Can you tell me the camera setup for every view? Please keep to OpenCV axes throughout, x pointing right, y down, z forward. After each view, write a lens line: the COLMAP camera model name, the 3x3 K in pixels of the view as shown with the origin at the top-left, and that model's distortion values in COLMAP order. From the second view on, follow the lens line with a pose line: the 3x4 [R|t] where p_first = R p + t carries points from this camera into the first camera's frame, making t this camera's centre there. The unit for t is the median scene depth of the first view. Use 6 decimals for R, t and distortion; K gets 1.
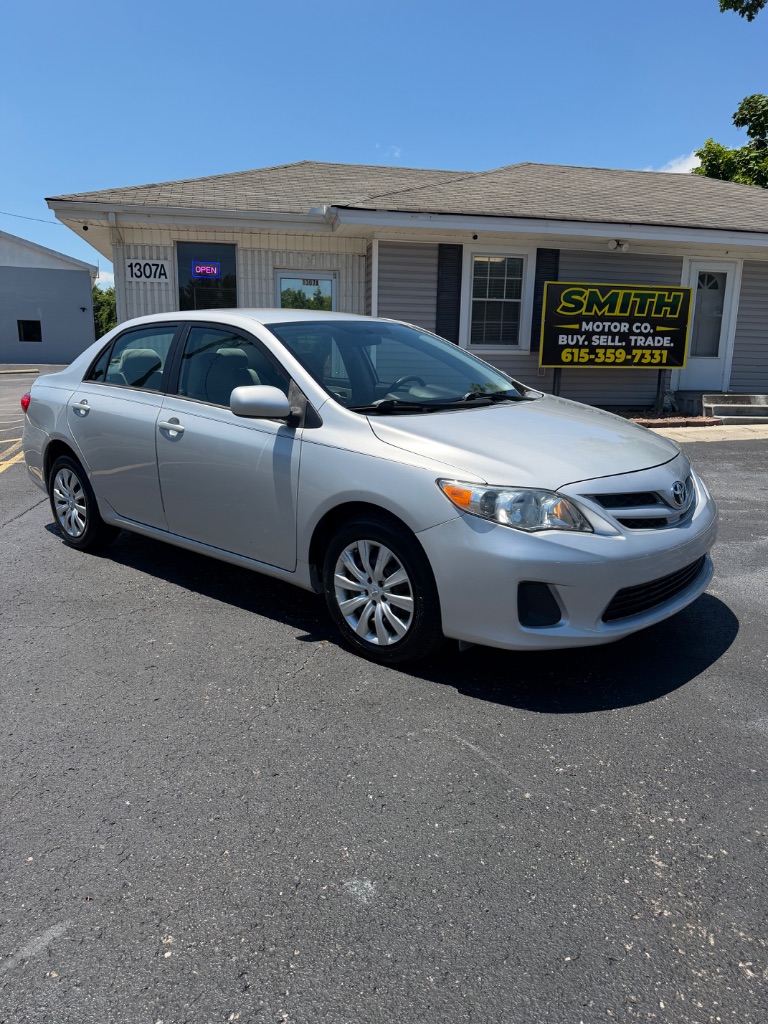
lens RADIAL K [[720.7, 0, 384.0], [0, 720.7, 512.0], [0, 0, 1]] dist [0.065927, -0.066674]
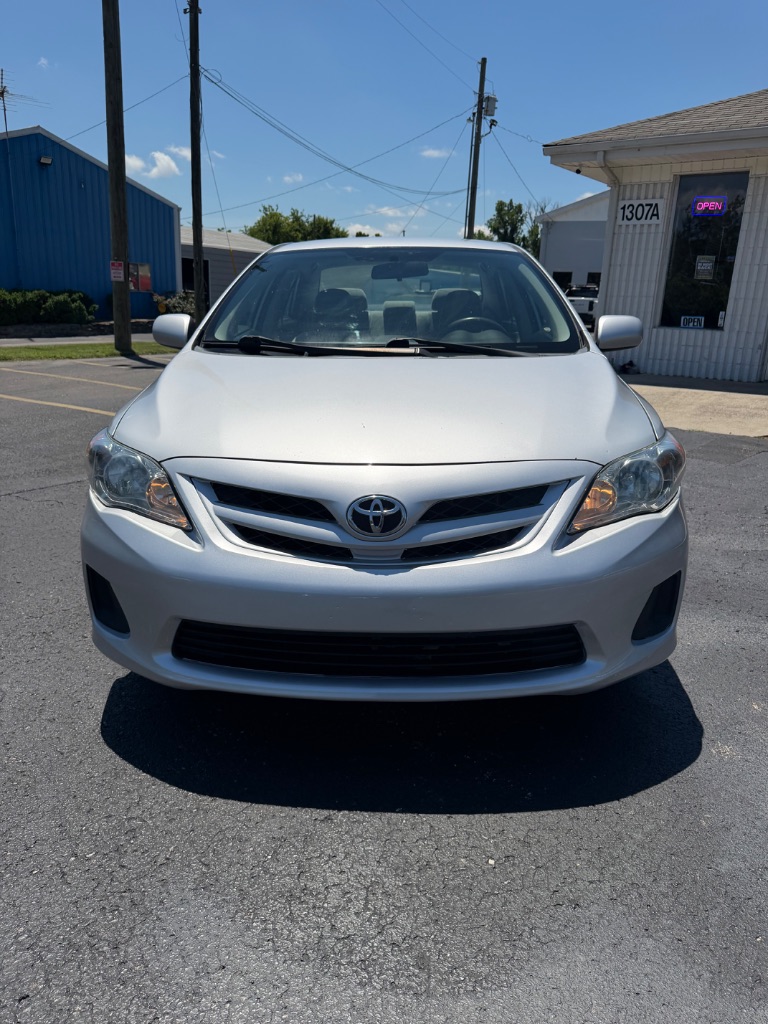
lens RADIAL K [[720.7, 0, 384.0], [0, 720.7, 512.0], [0, 0, 1]] dist [0.065927, -0.066674]
pose [[0.673000, 0.228693, -0.703399, 0.194759], [-0.188547, 0.972626, 0.135828, -0.026043], [0.715207, 0.041212, 0.697696, 0.138102]]
